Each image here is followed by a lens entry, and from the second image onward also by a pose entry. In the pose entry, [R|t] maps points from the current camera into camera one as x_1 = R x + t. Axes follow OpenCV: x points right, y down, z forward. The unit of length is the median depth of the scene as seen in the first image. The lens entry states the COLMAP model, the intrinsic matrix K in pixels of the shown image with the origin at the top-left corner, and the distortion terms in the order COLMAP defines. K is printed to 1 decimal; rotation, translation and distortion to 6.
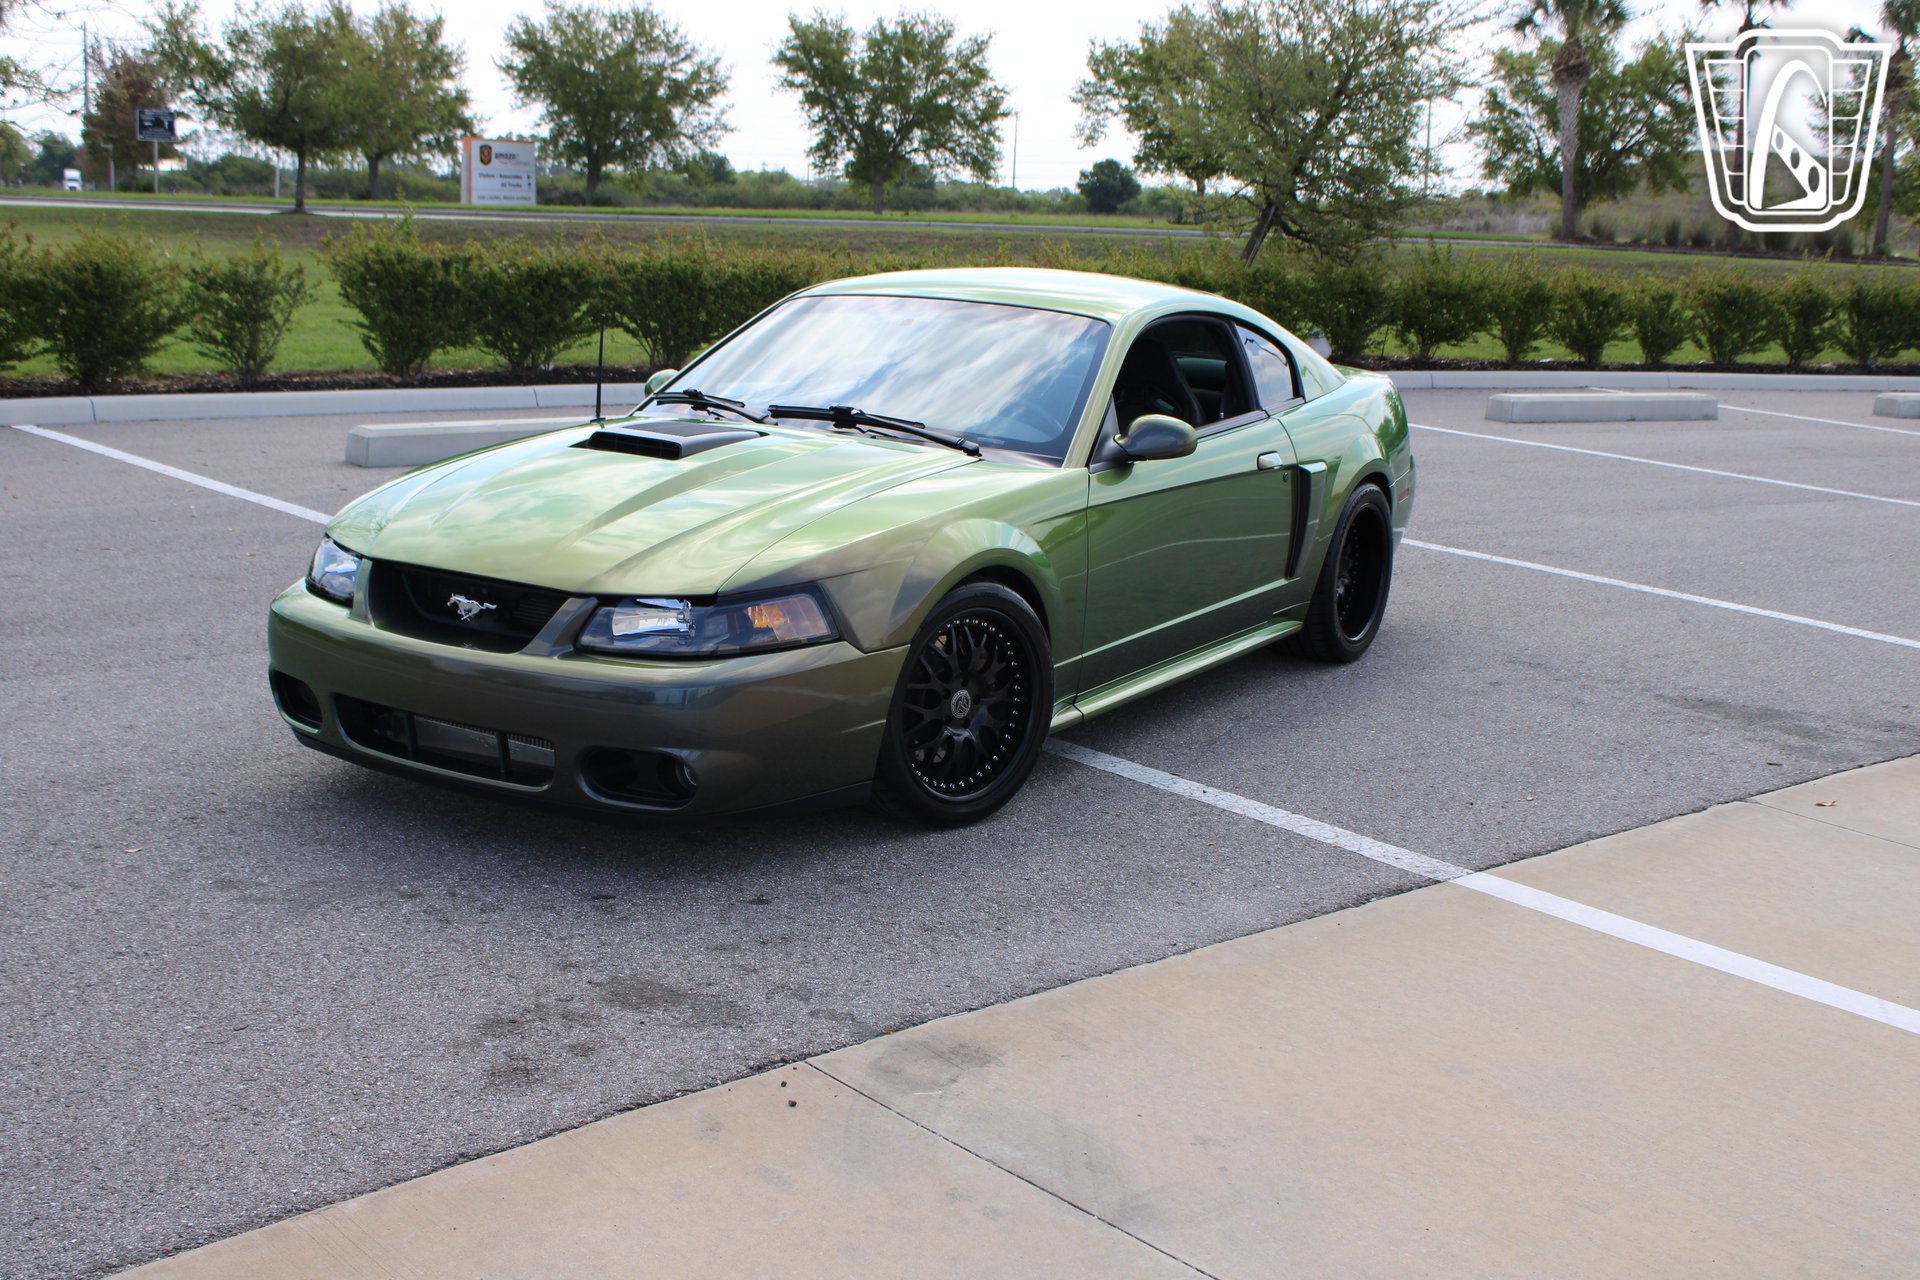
lens RADIAL K [[2166.3, 0, 955.3], [0, 2166.3, 632.5], [0, 0, 1]] dist [-0.063851, 0.000000]
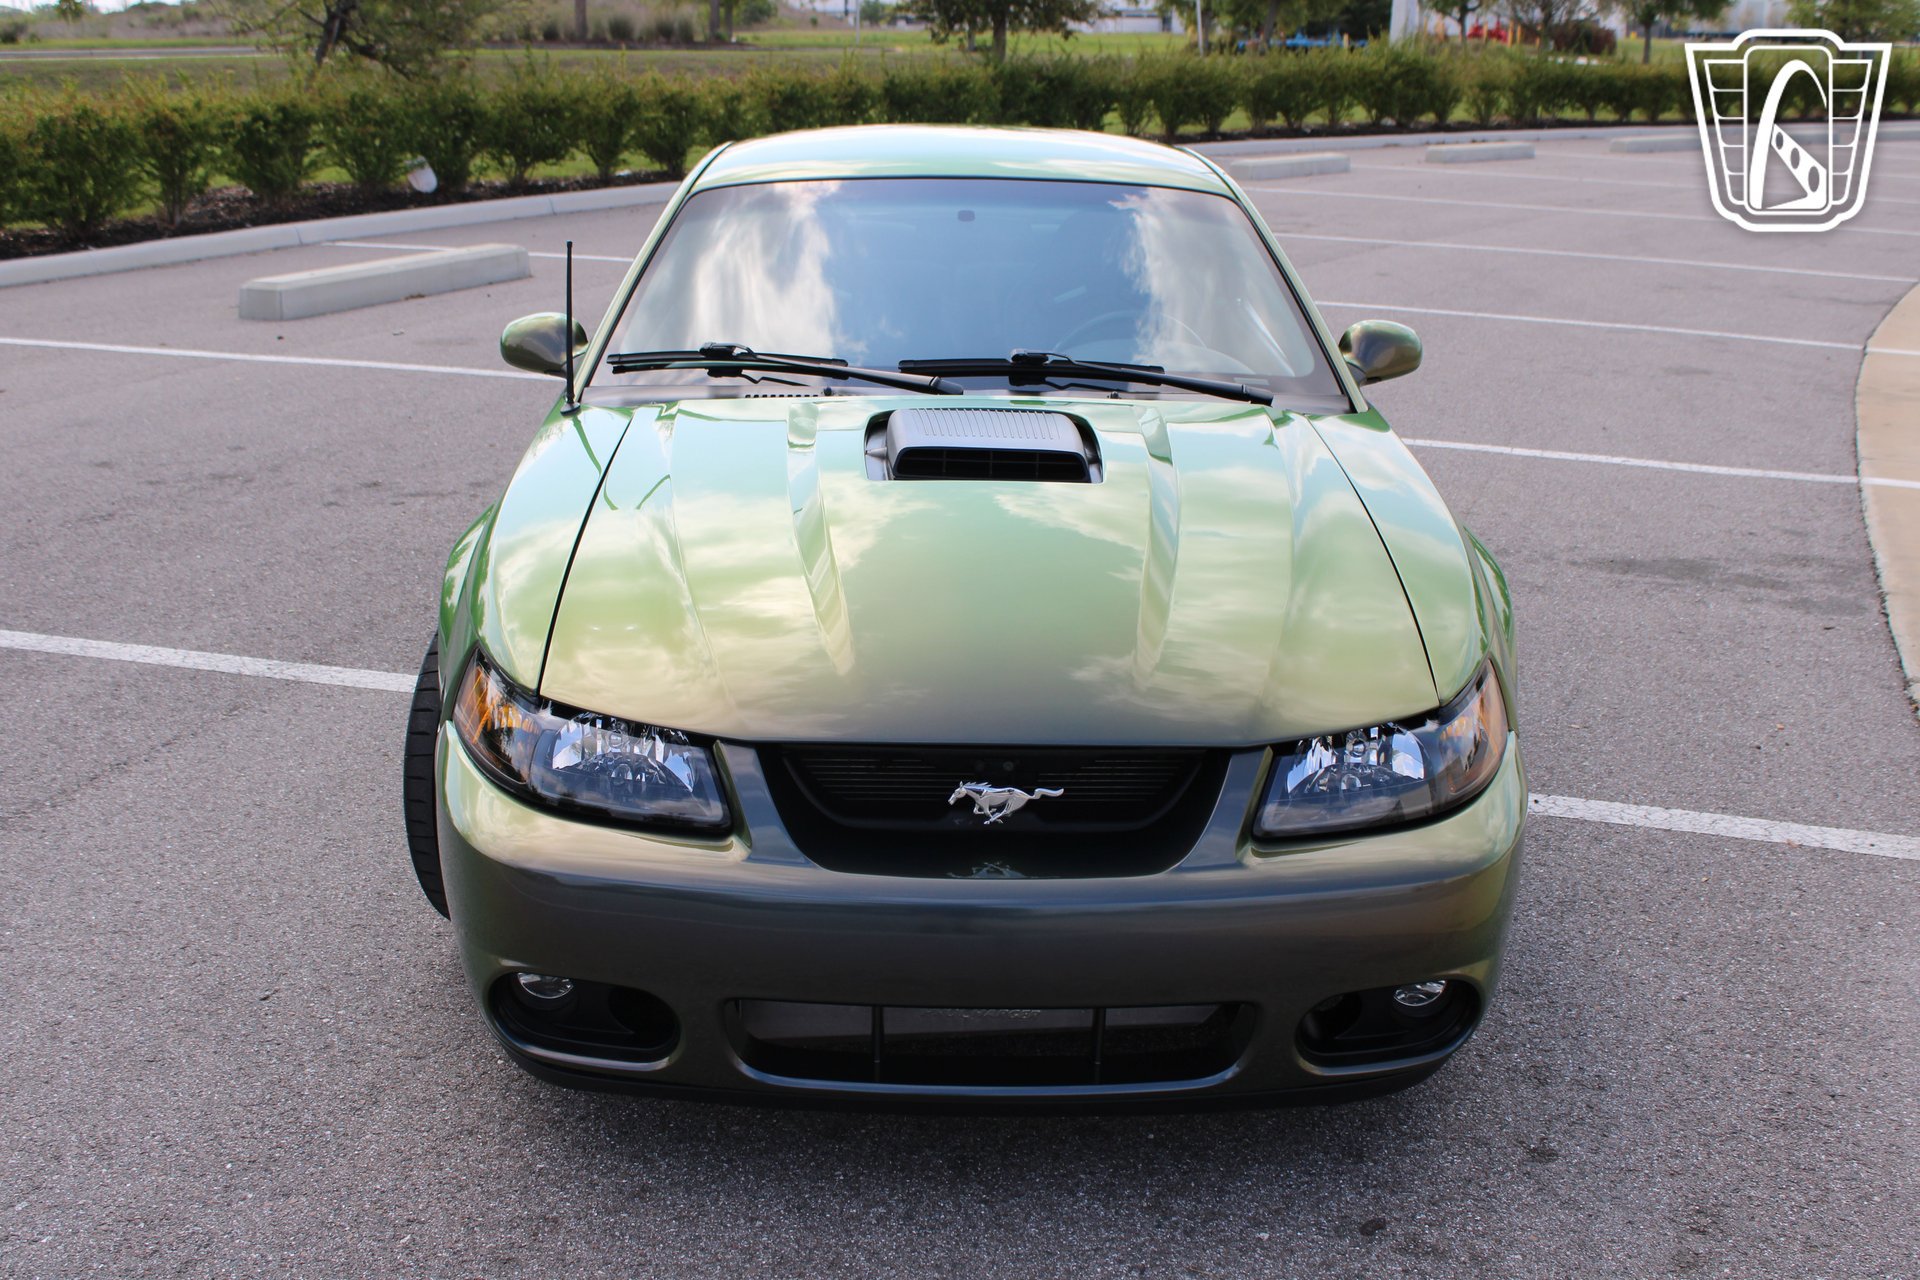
lens RADIAL K [[2166.3, 0, 1009.2], [0, 2166.3, 598.1], [0, 0, 1]] dist [-0.063851, 0.000000]
pose [[0.842787, -0.167080, 0.511659, -0.105768], [0.128609, 0.985576, 0.109996, -0.026478], [-0.522657, -0.026899, 0.852118, 0.107800]]
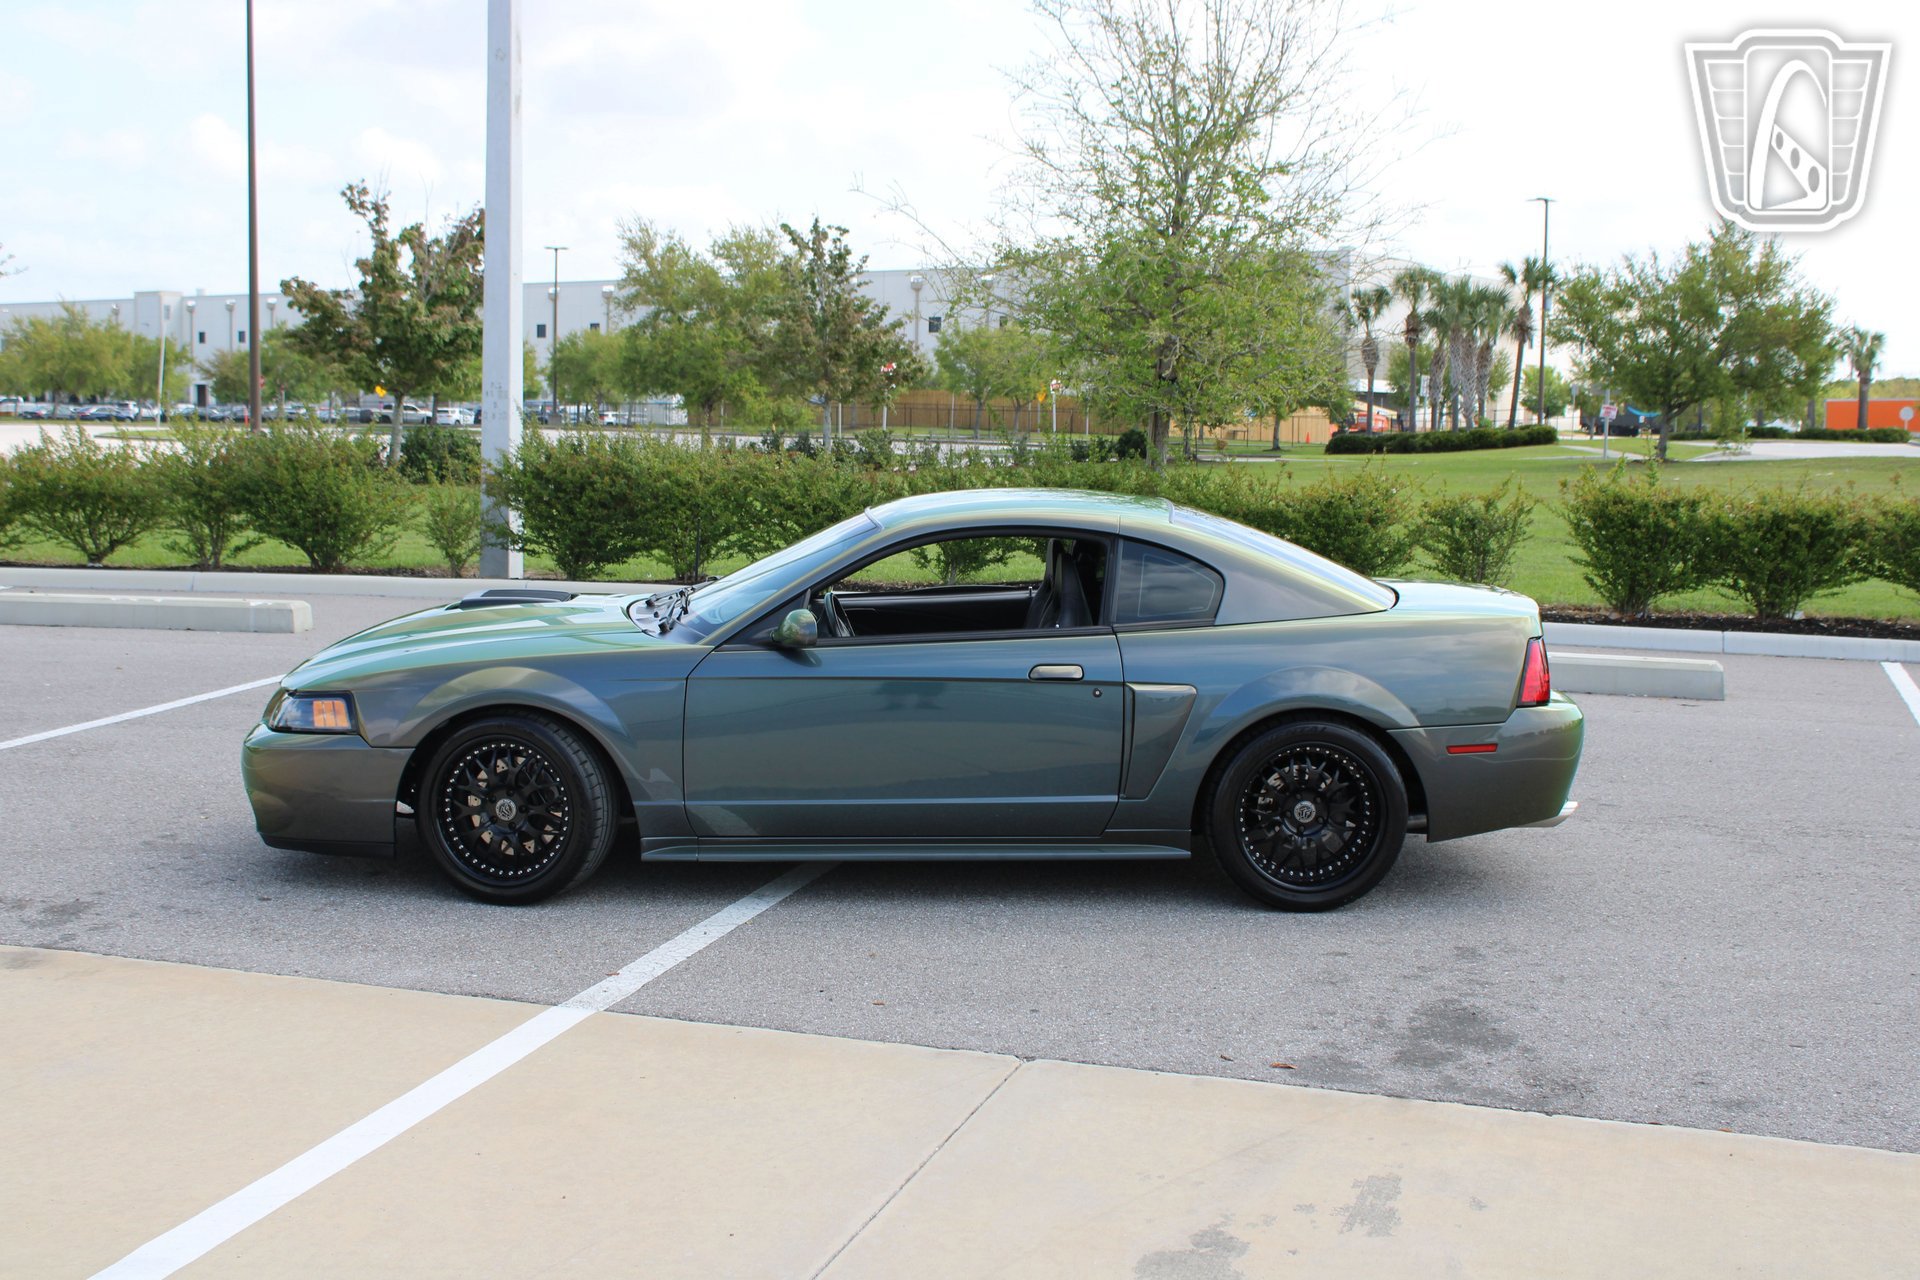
lens RADIAL K [[2166.3, 0, 957.6], [0, 2166.3, 627.6], [0, 0, 1]] dist [-0.063851, 0.000000]
pose [[0.551224, 0.056508, -0.832442, 0.830011], [-0.157767, 0.986765, -0.037486, -0.046326], [0.819306, 0.151995, 0.552843, 0.335640]]
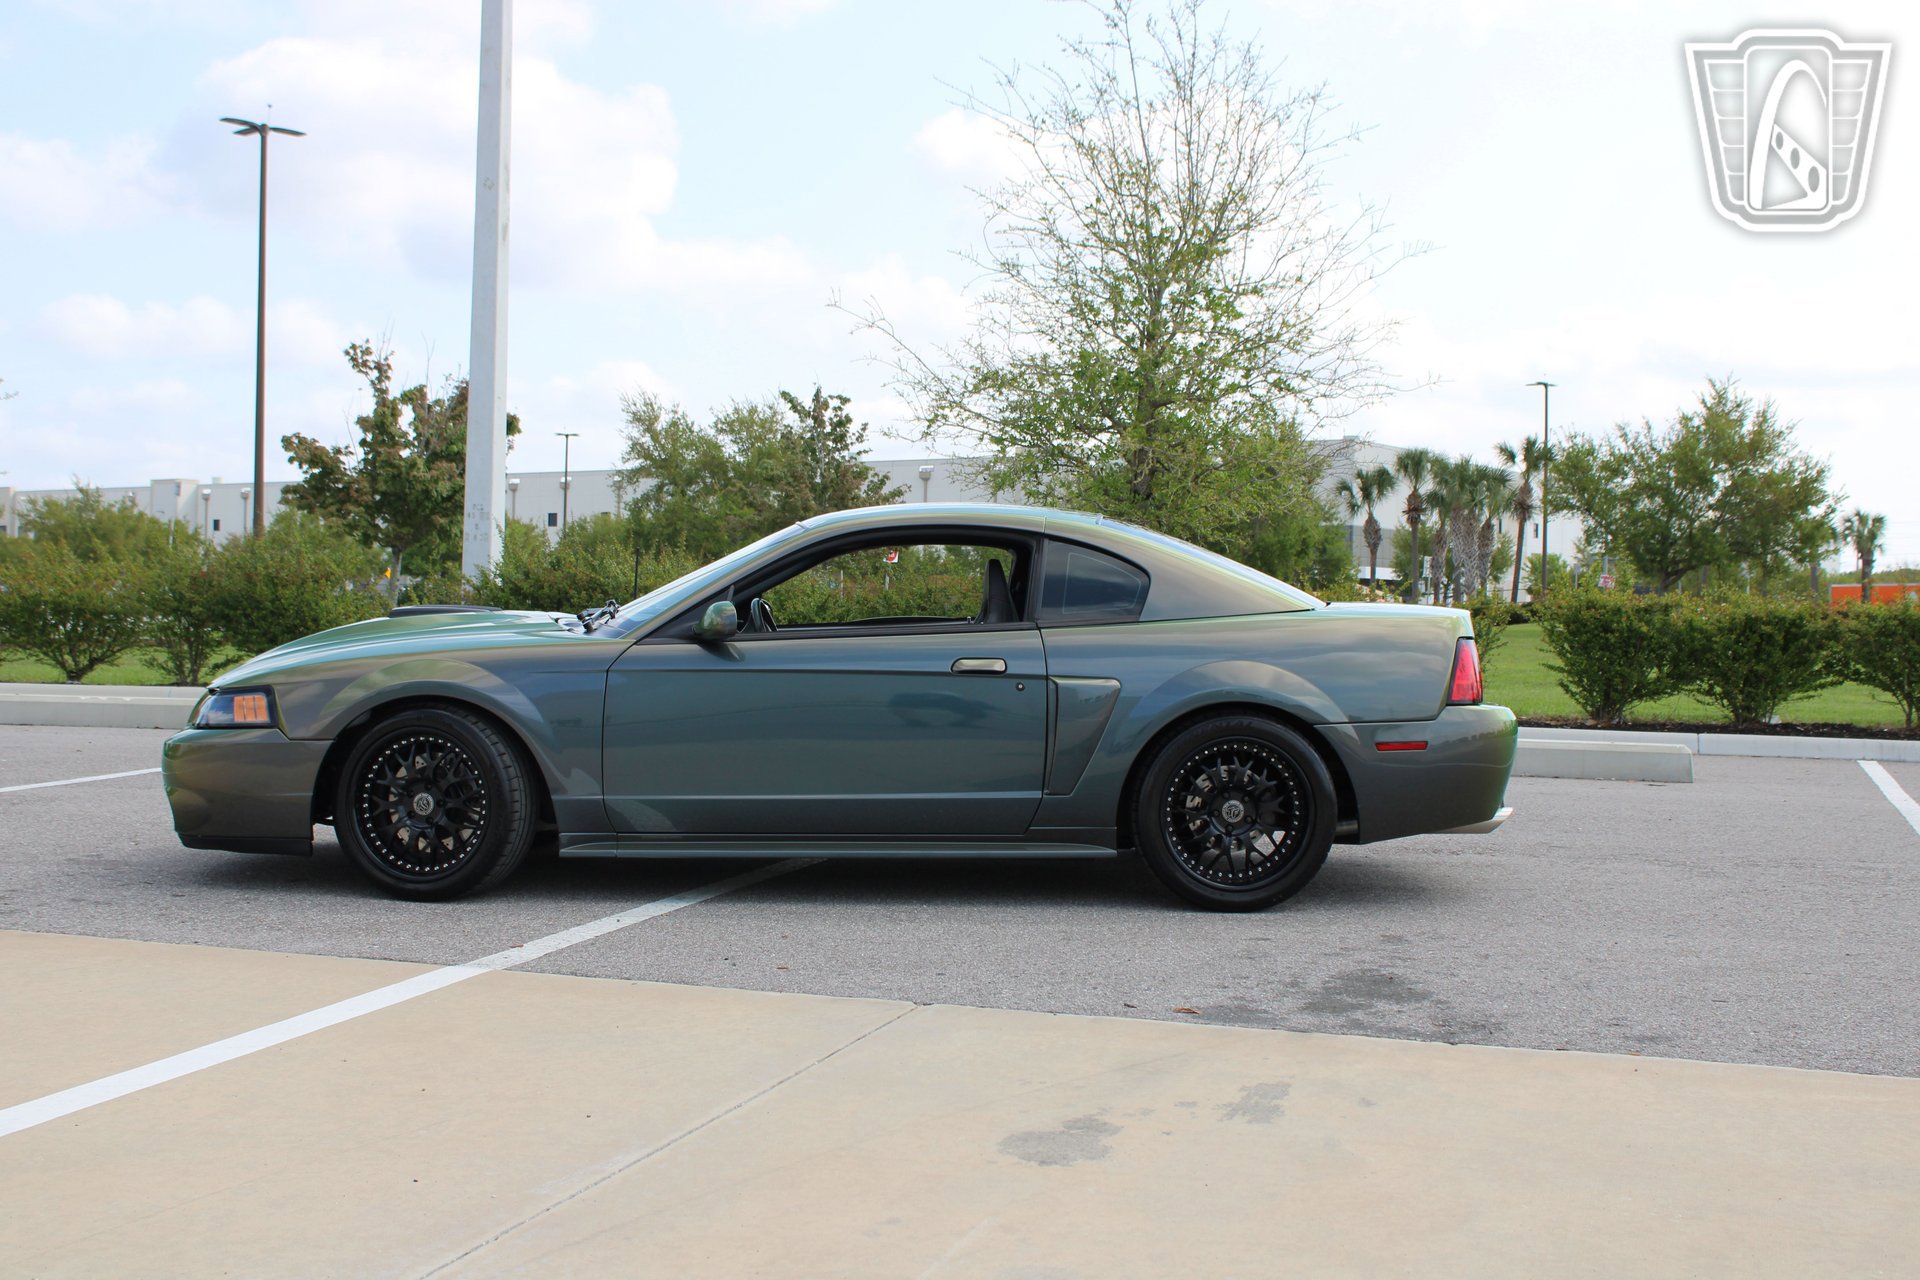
lens RADIAL K [[2166.3, 0, 958.1], [0, 2166.3, 623.4], [0, 0, 1]] dist [-0.063851, 0.000000]
pose [[0.547354, -0.018952, -0.836686, 0.847479], [-0.159139, 0.979146, -0.126287, 0.026844], [0.821631, 0.202273, 0.532923, 0.381192]]
